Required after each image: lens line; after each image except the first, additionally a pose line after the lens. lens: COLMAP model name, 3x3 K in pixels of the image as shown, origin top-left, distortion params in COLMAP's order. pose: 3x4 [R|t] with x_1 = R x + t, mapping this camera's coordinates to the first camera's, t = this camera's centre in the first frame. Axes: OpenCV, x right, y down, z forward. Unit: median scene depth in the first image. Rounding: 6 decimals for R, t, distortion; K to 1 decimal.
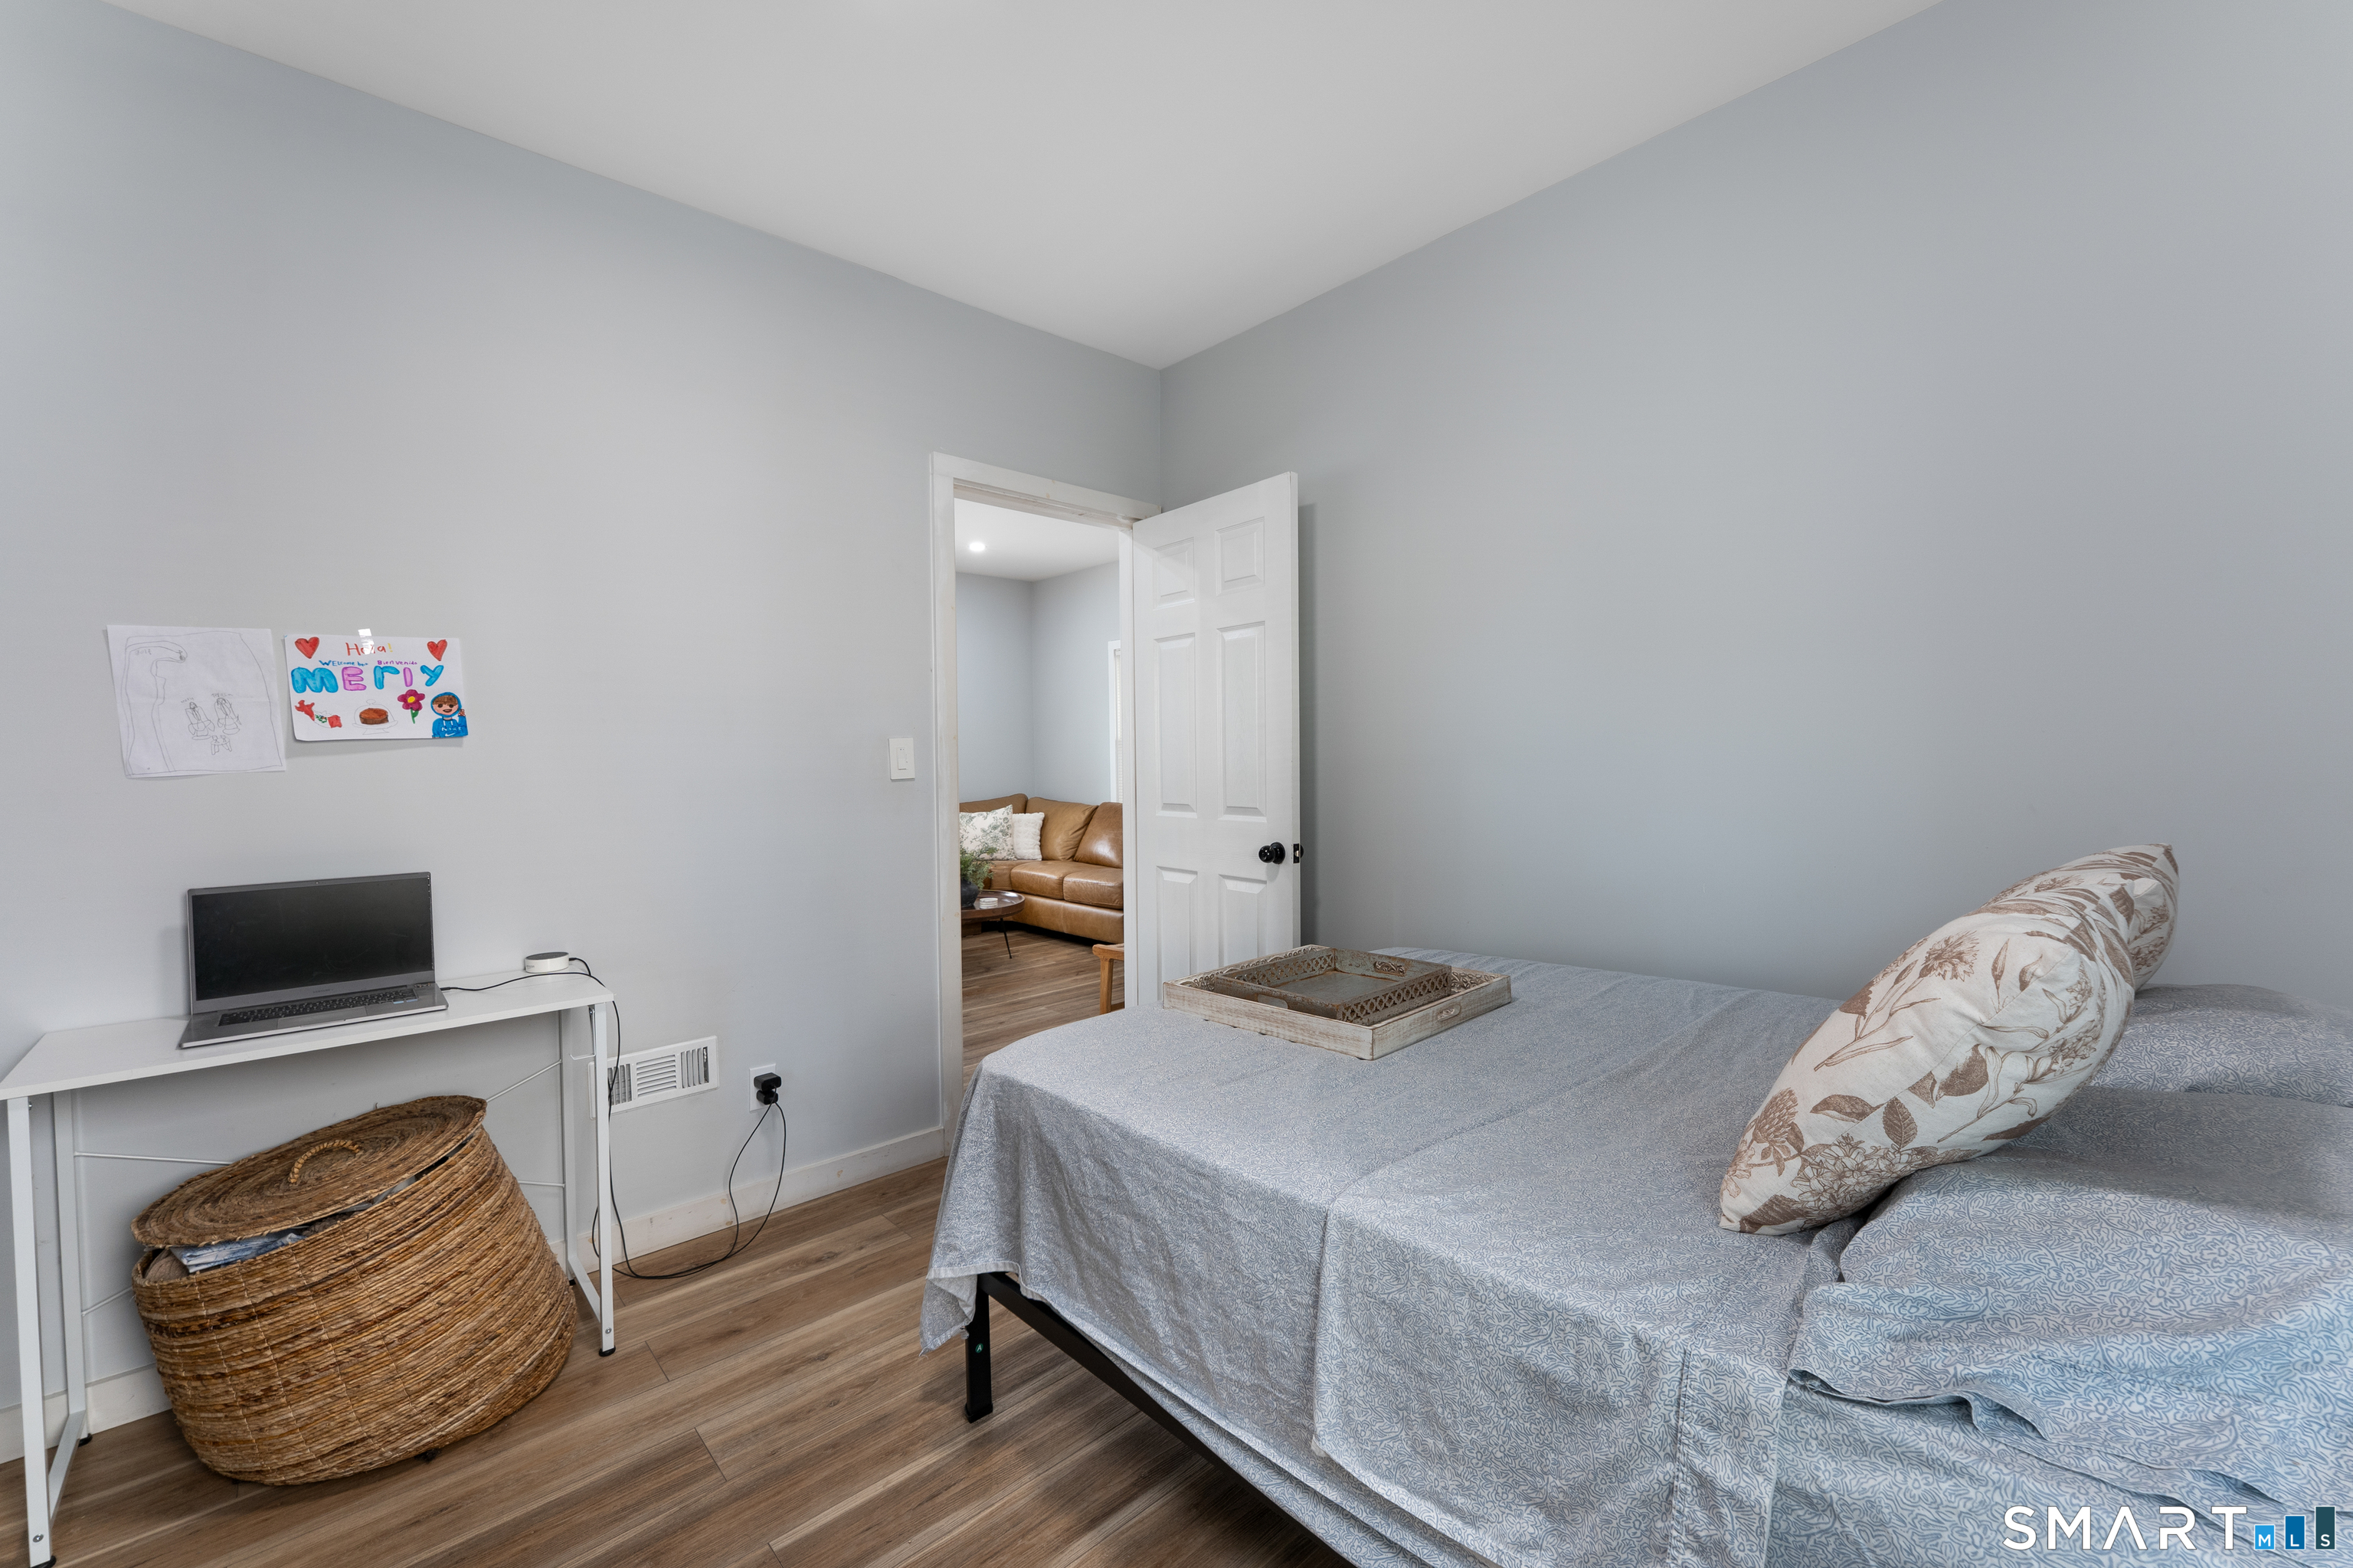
lens RADIAL K [[946.5, 0, 1168.5], [0, 946.5, 789.5], [0, 0, 1]] dist [0.001478, -0.000191]
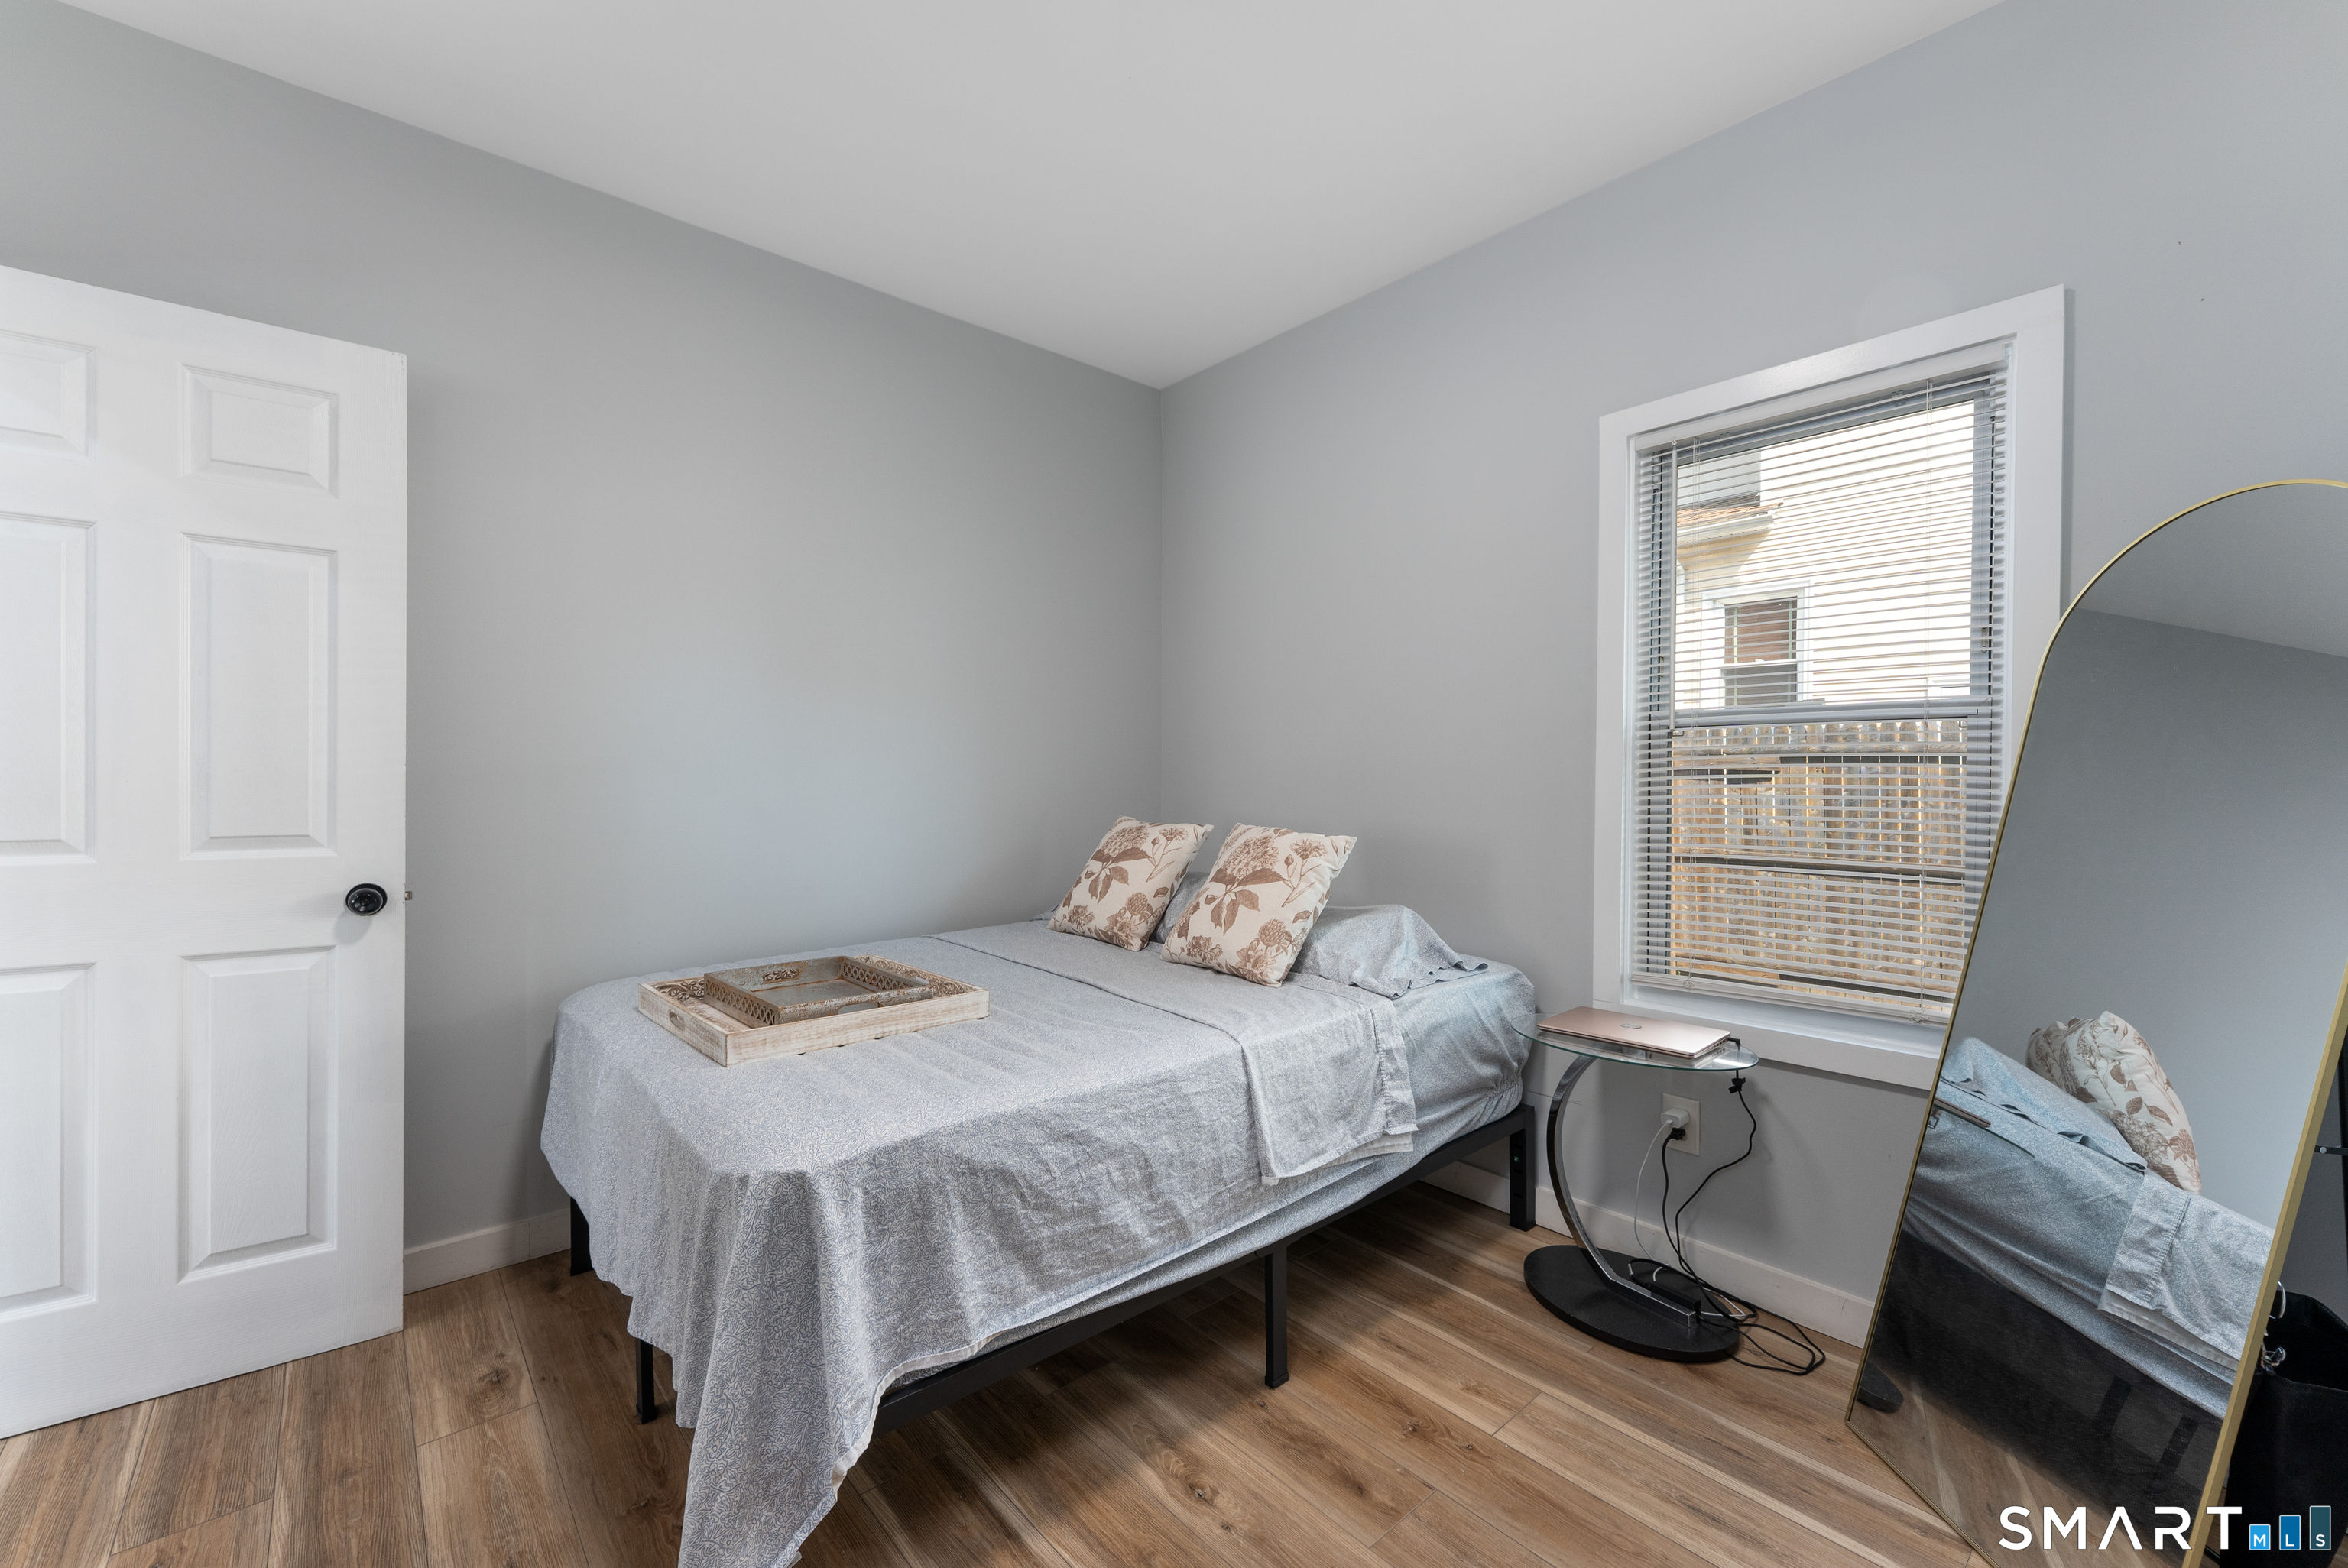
lens RADIAL K [[944.4, 0, 1166.0], [0, 944.4, 789.5], [0, 0, 1]] dist [0.001478, -0.000191]
pose [[0.033106, 0.003919, 0.999444, -1.185608], [0.025420, 0.999666, -0.004762, 0.013446], [-0.999129, 0.025564, 0.032996, 0.887124]]
